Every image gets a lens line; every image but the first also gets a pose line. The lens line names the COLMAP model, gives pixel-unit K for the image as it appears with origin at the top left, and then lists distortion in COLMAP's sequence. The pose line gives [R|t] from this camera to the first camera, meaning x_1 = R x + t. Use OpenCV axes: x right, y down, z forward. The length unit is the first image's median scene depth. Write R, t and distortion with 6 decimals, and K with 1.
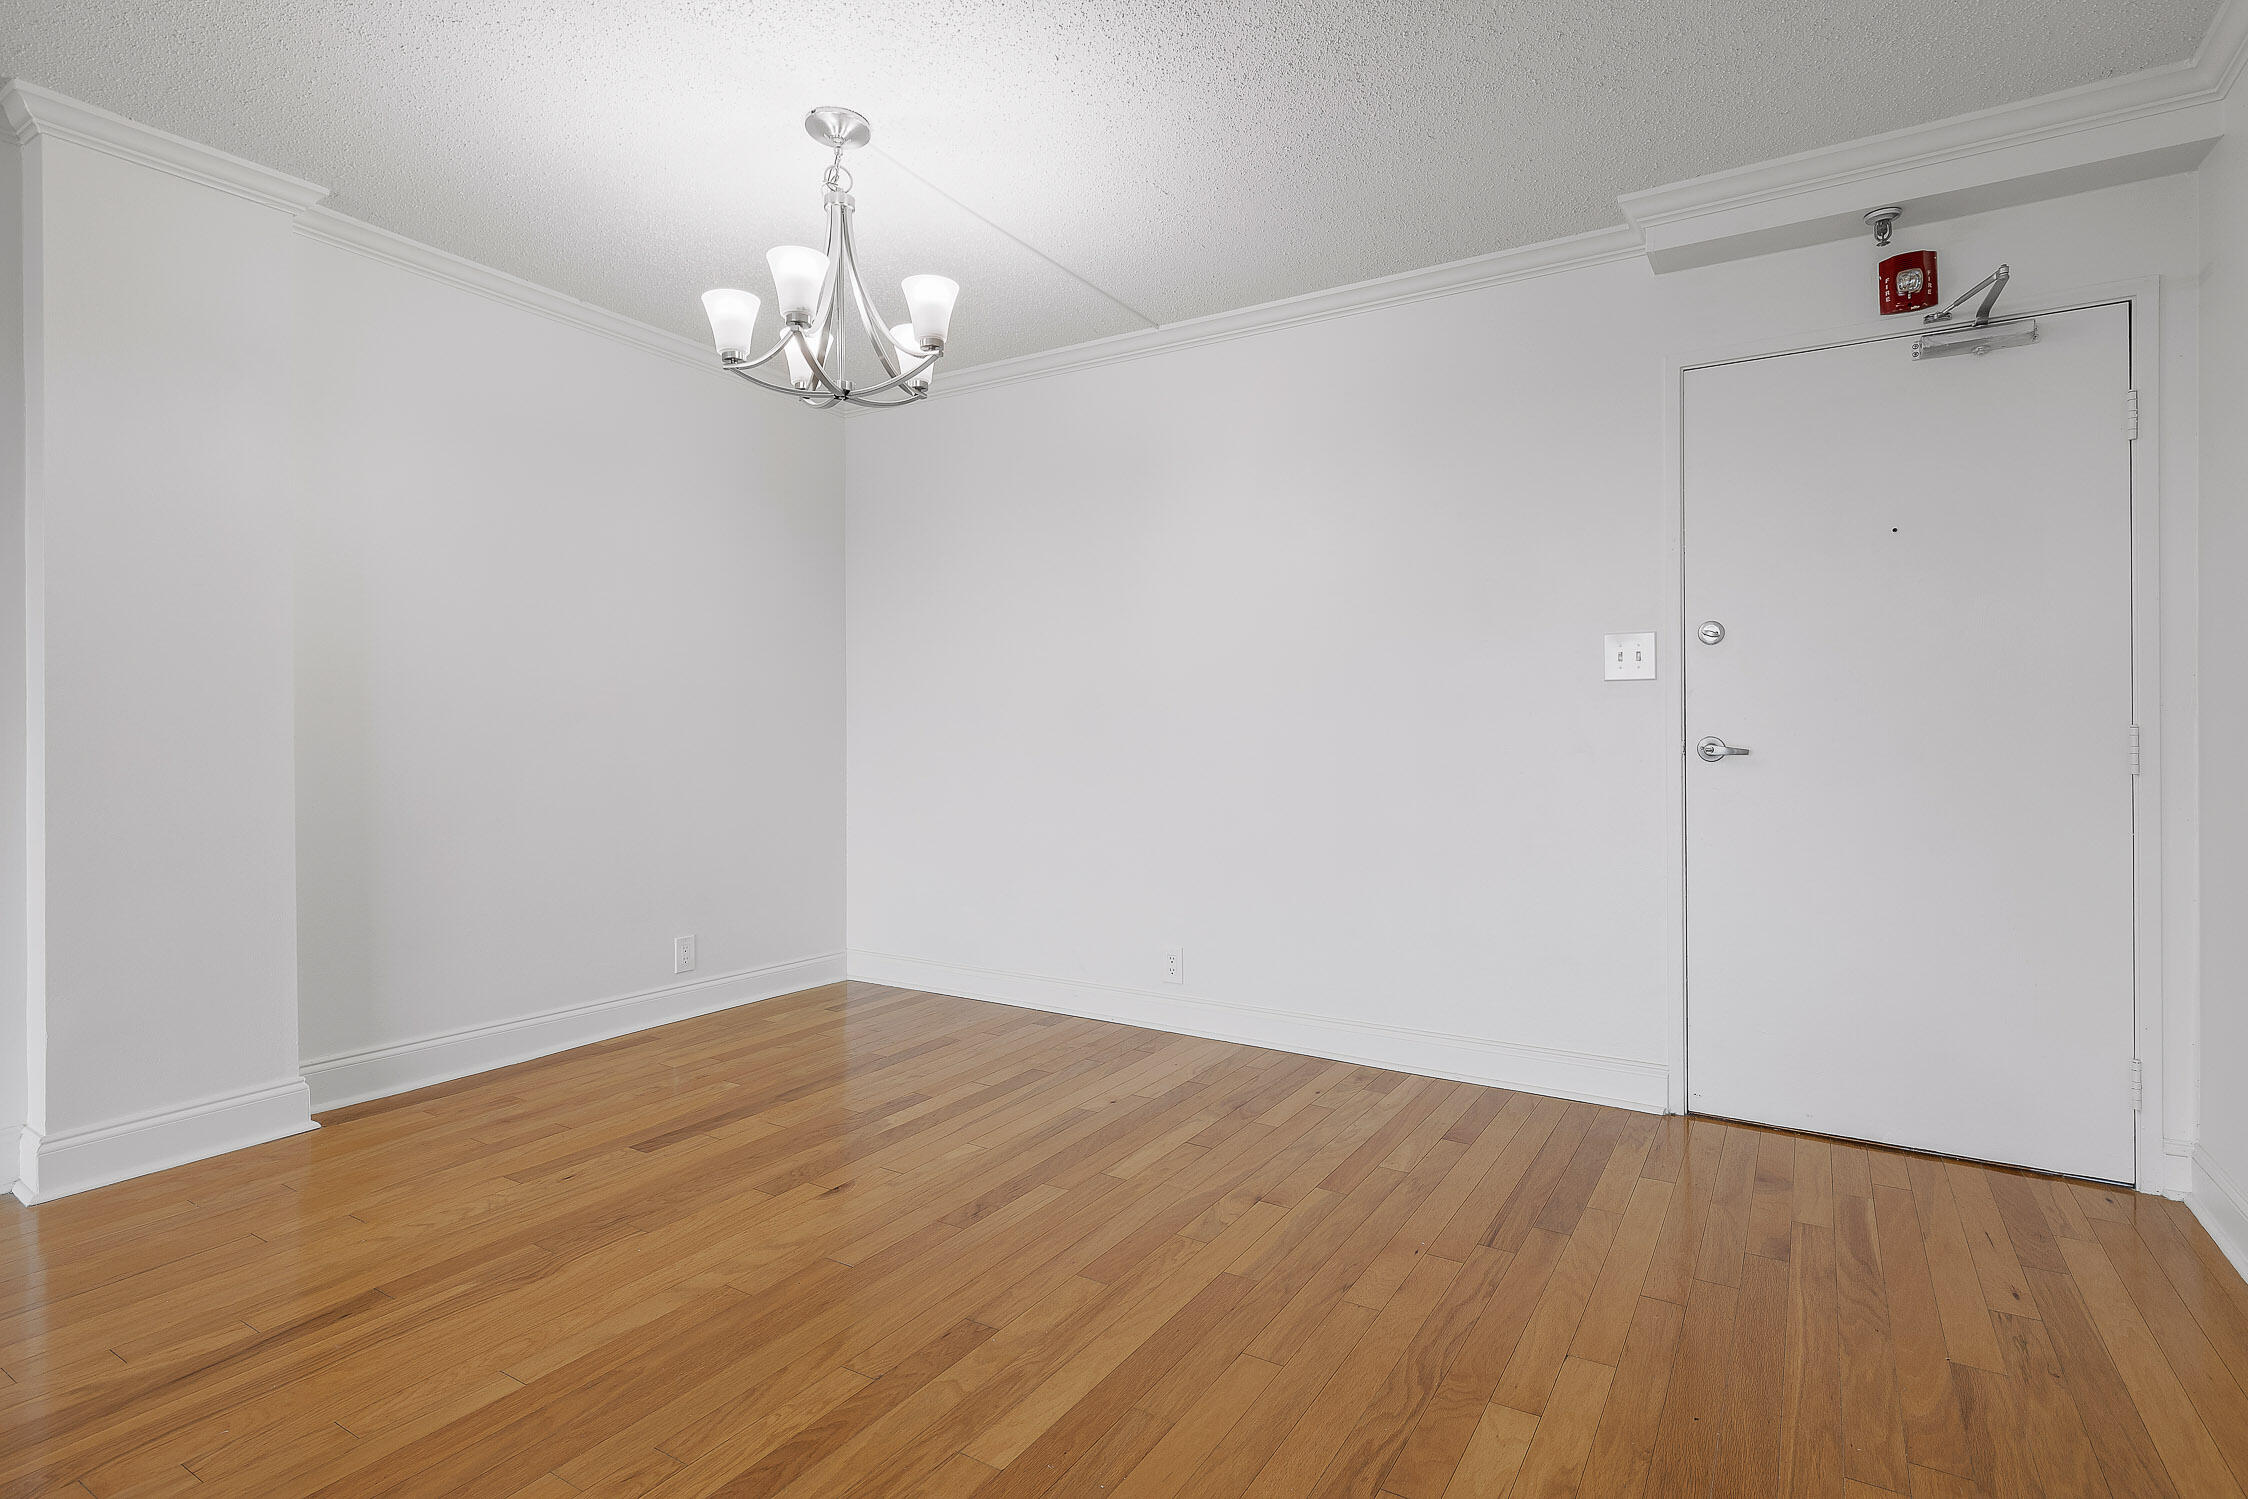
lens RADIAL K [[1116.7, 0, 1129.3], [0, 1116.7, 728.1], [0, 0, 1]] dist [-0.002180, -0.000685]
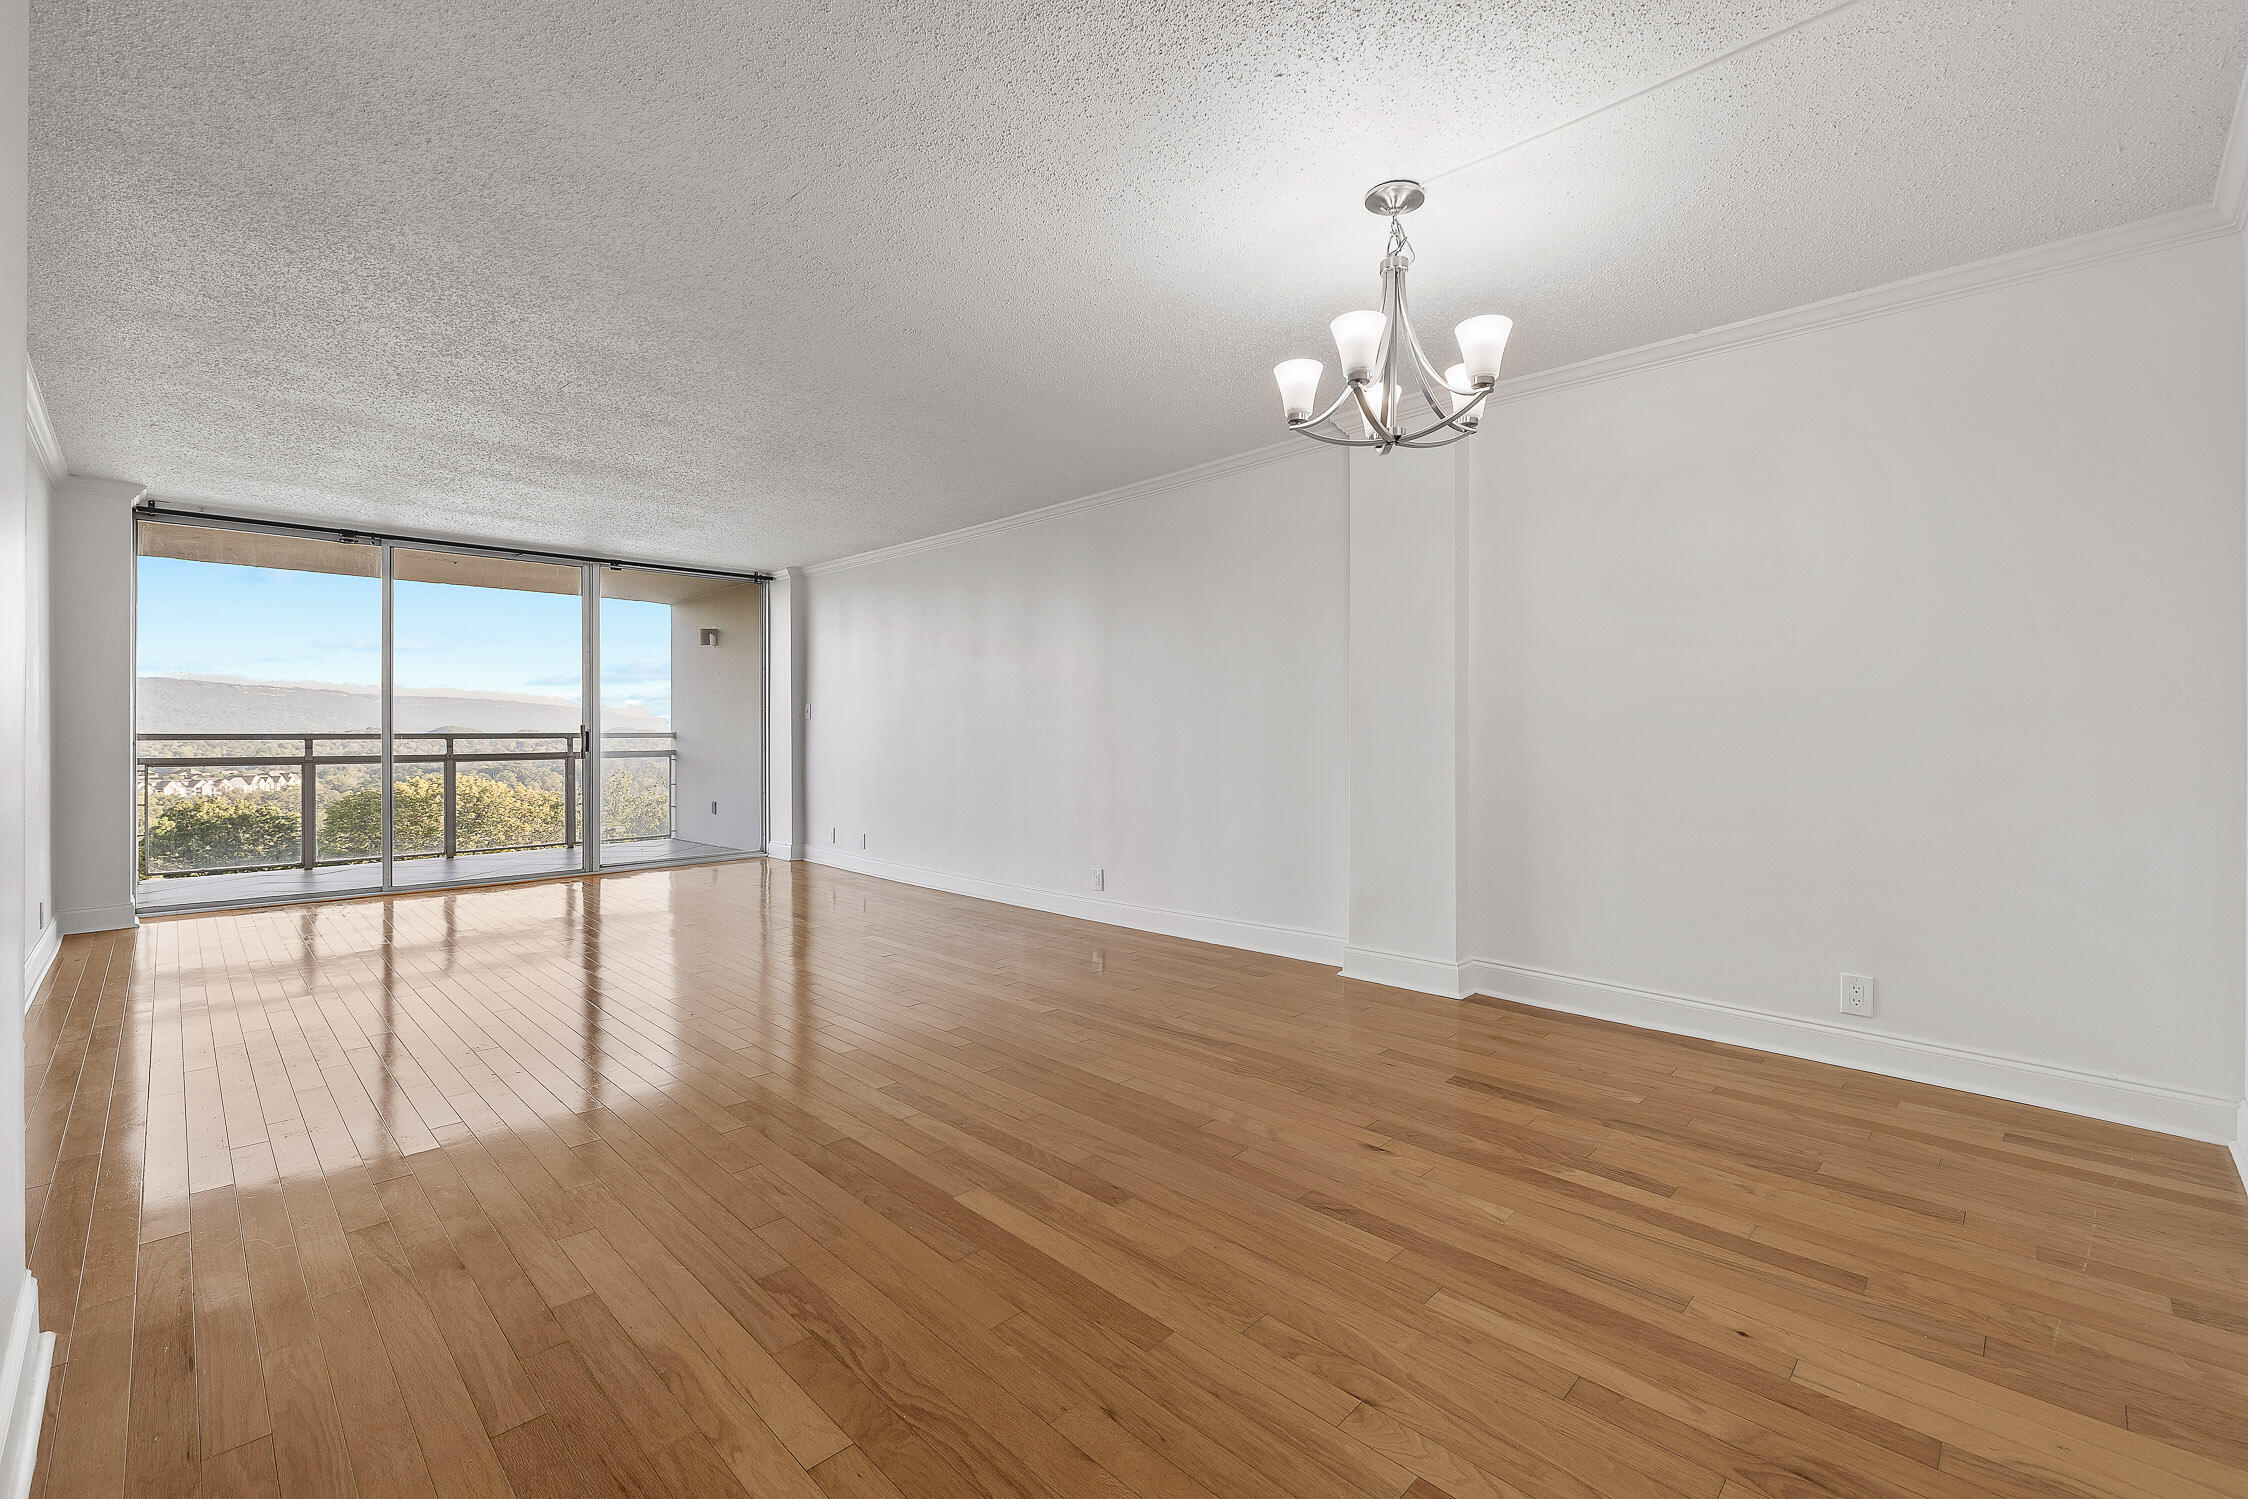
lens RADIAL K [[946.1, 0, 1120.5], [0, 946.1, 744.7], [0, 0, 1]] dist [-0.003148, 0.001368]
pose [[-0.226873, 0.014638, -0.973814, 0.673803], [0.003479, 0.999893, 0.014219, -0.010641], [0.973918, -0.000161, -0.226899, 0.895081]]
